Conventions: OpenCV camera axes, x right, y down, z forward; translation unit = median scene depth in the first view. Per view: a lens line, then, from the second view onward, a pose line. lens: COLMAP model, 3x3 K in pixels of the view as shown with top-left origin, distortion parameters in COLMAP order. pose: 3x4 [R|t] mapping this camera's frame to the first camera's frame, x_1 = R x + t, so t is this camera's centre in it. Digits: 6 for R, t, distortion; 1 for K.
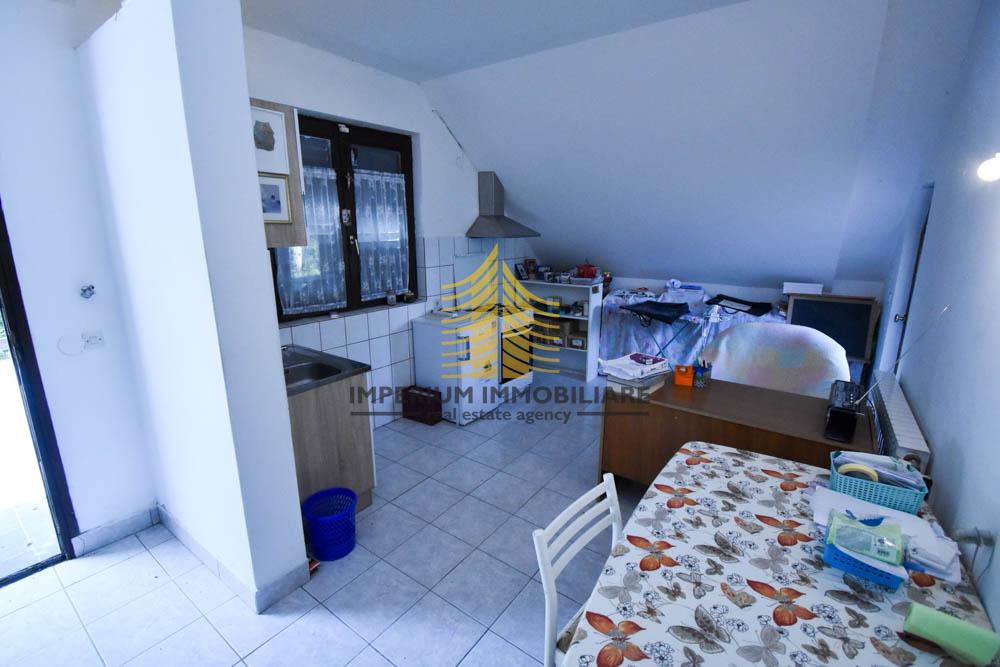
lens RADIAL K [[446.1, 0, 500.0], [0, 446.1, 333.5], [0, 0, 1]] dist [-0.001705, -0.000044]
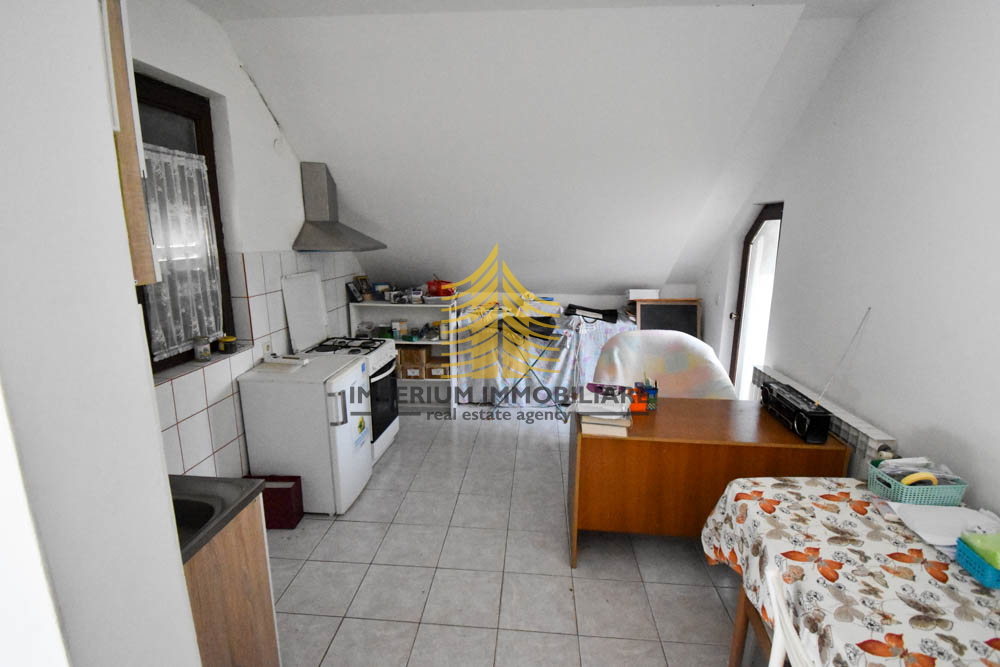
lens RADIAL K [[463.4, 0, 500.0], [0, 463.4, 333.5], [0, 0, 1]] dist [0.002053, -0.016137]
pose [[0.853221, -0.103179, 0.511242, -0.207040], [0.114125, 0.993416, 0.010026, -0.057482], [-0.508911, 0.049792, 0.859378, 0.212247]]
